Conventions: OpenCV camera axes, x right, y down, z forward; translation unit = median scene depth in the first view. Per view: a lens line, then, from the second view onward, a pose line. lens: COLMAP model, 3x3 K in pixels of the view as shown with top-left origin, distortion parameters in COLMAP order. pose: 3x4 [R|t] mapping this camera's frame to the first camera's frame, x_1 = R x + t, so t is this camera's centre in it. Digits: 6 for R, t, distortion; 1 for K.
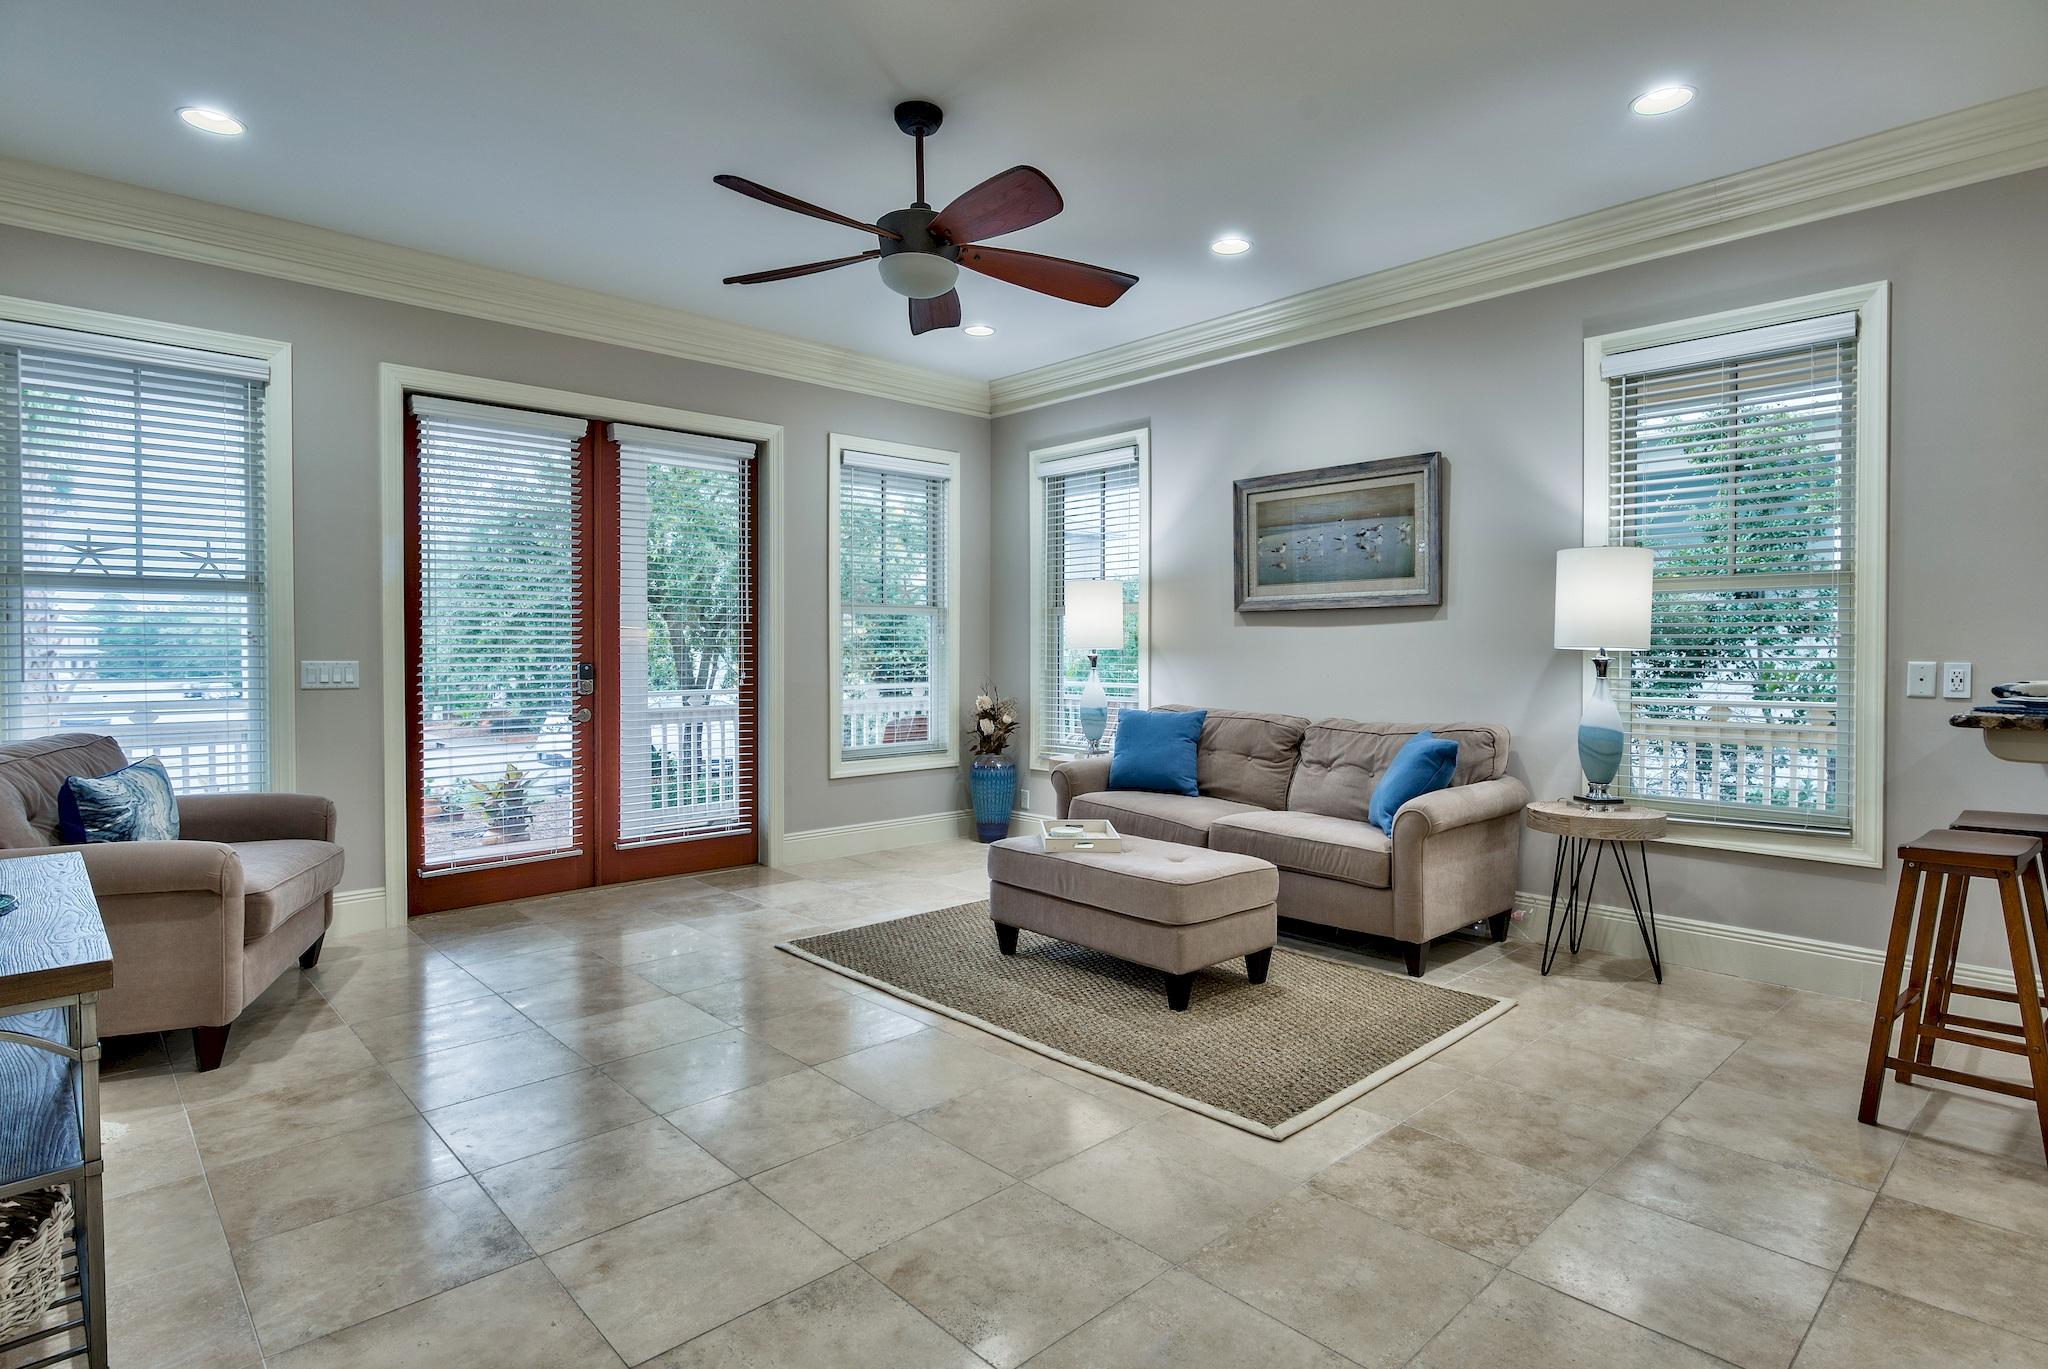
lens RADIAL K [[1055.5, 0, 1052.6], [0, 1055.5, 670.6], [0, 0, 1]] dist [-0.004226, -0.000445]
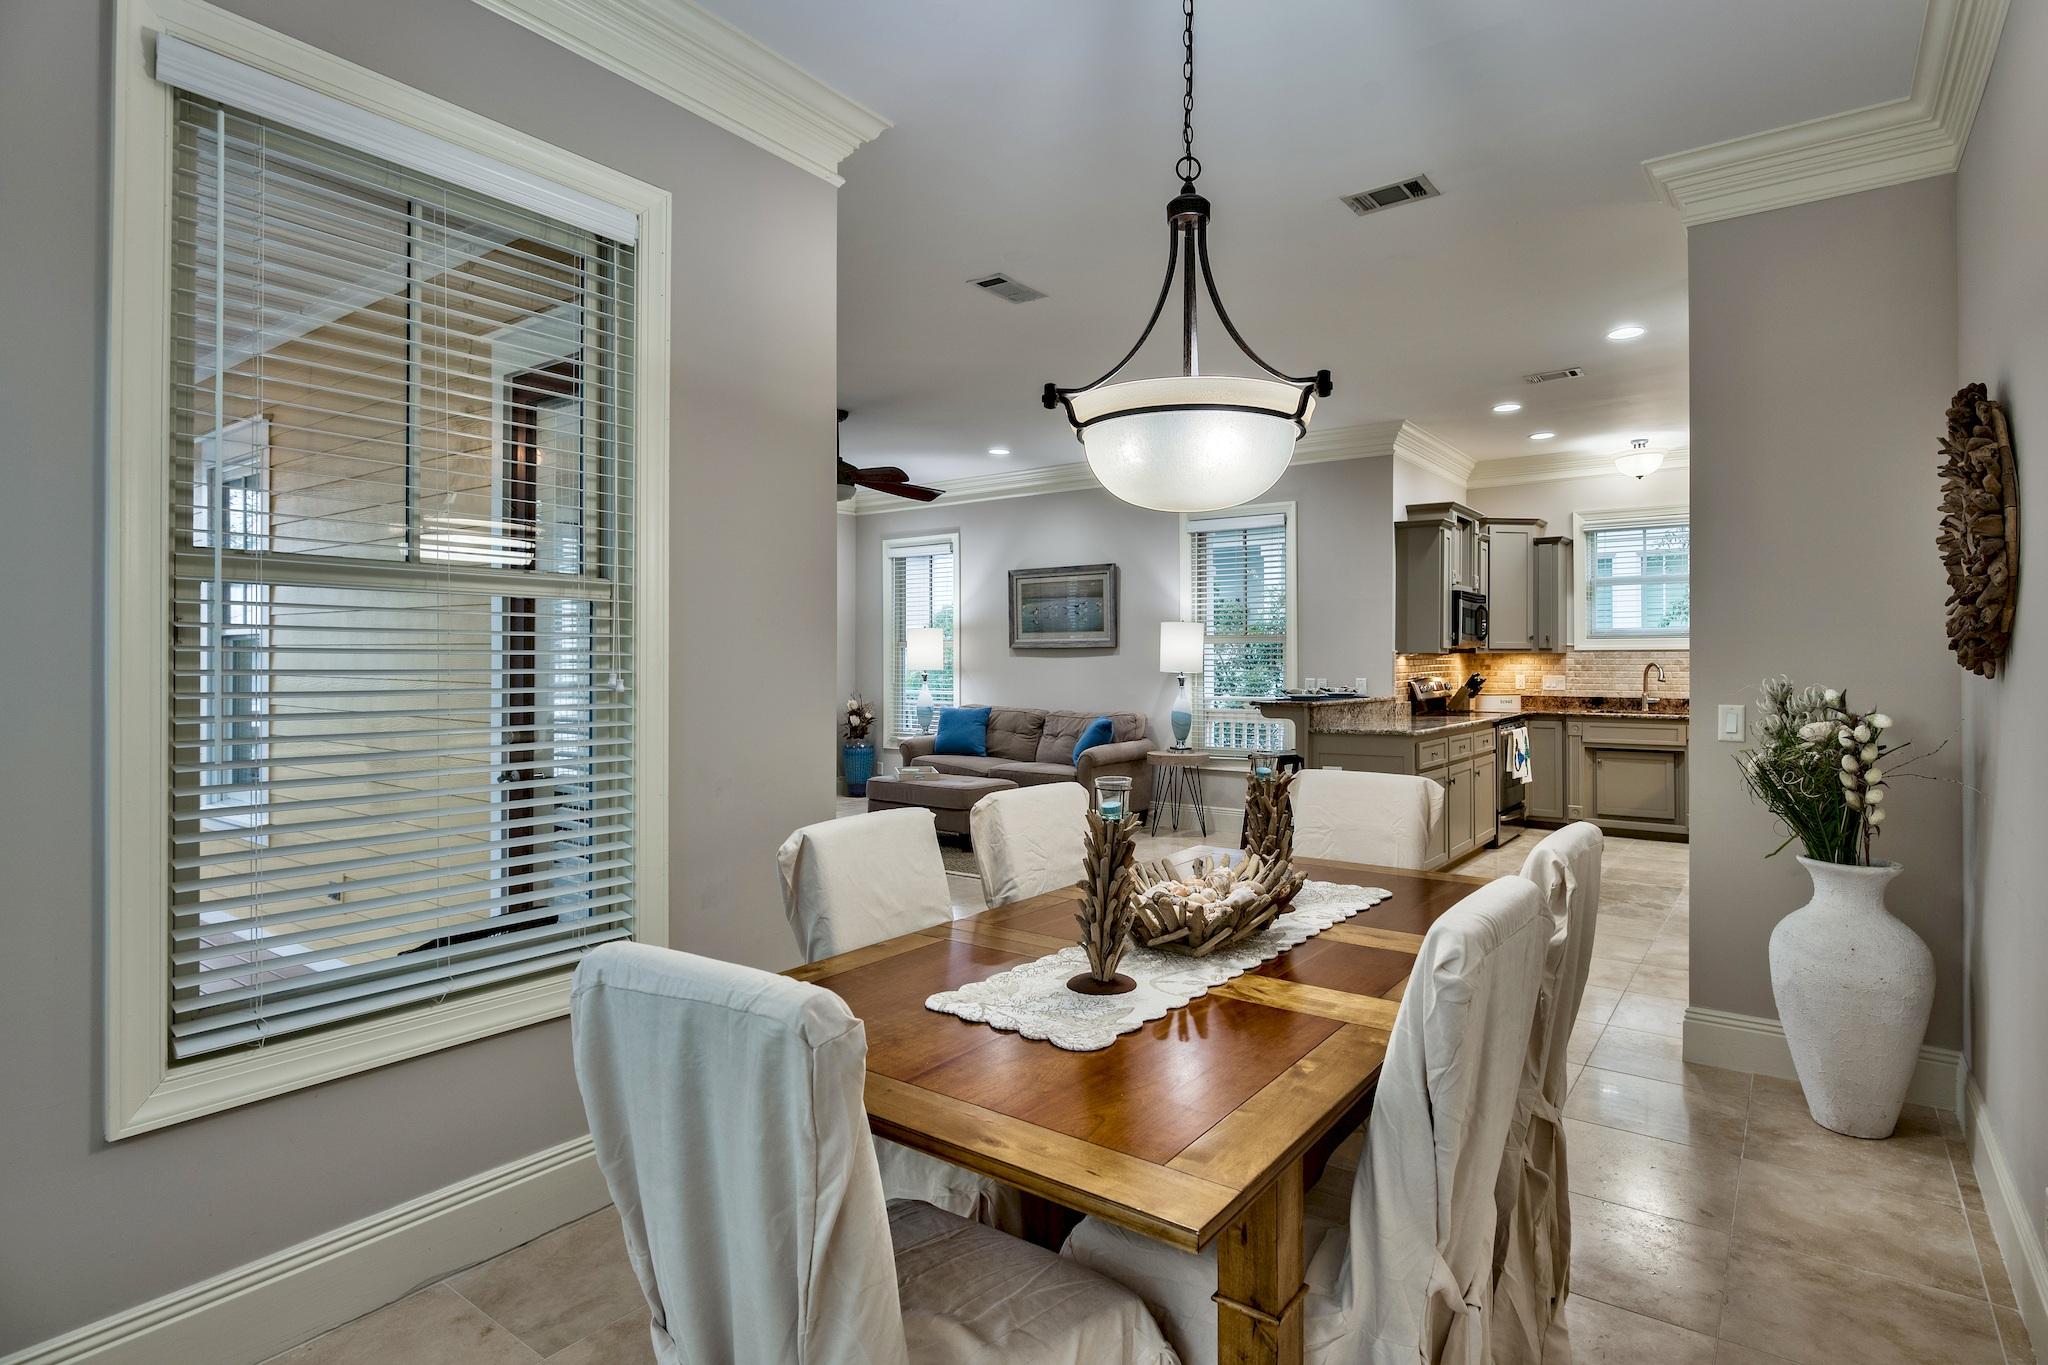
lens RADIAL K [[1007.2, 0, 1125.4], [0, 1007.2, 666.7], [0, 0, 1]] dist [-0.049711, 0.000053]
pose [[0.973526, -0.002310, 0.228565, -0.015872], [0.005309, 0.999908, -0.012510, -0.006508], [-0.228515, 0.013393, 0.973448, -0.657980]]
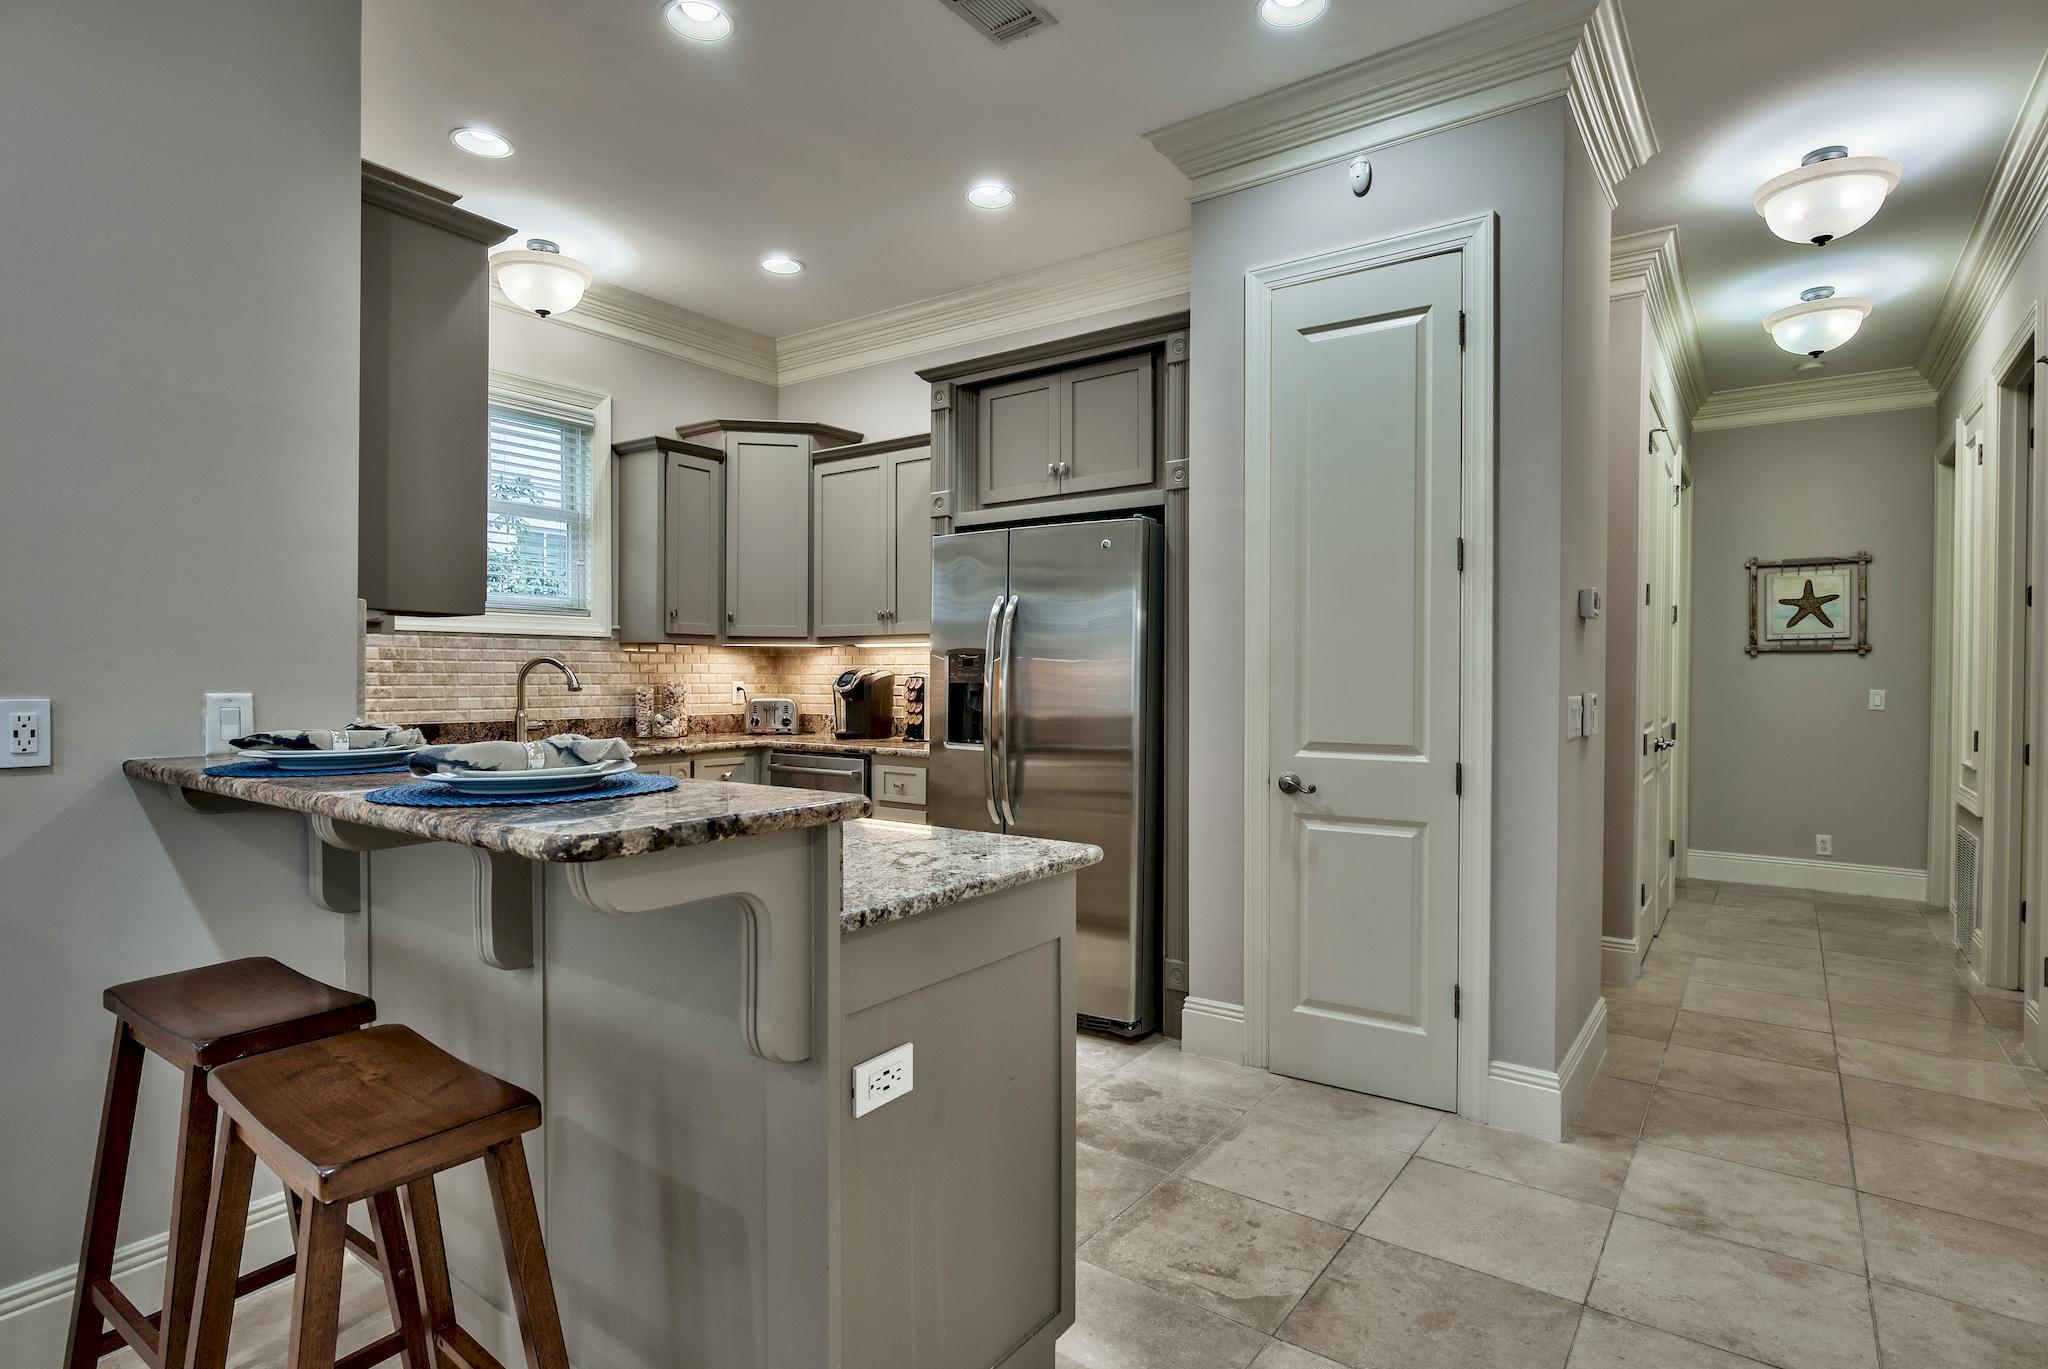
lens RADIAL K [[1051.6, 0, 1021.2], [0, 1051.6, 690.6], [0, 0, 1]] dist [0.001610, 0.000226]
pose [[-0.168565, -0.015447, 0.985569, 0.189776], [0.013220, 0.999752, 0.017930, -0.009413], [-0.985602, 0.016052, -0.168319, 0.414881]]
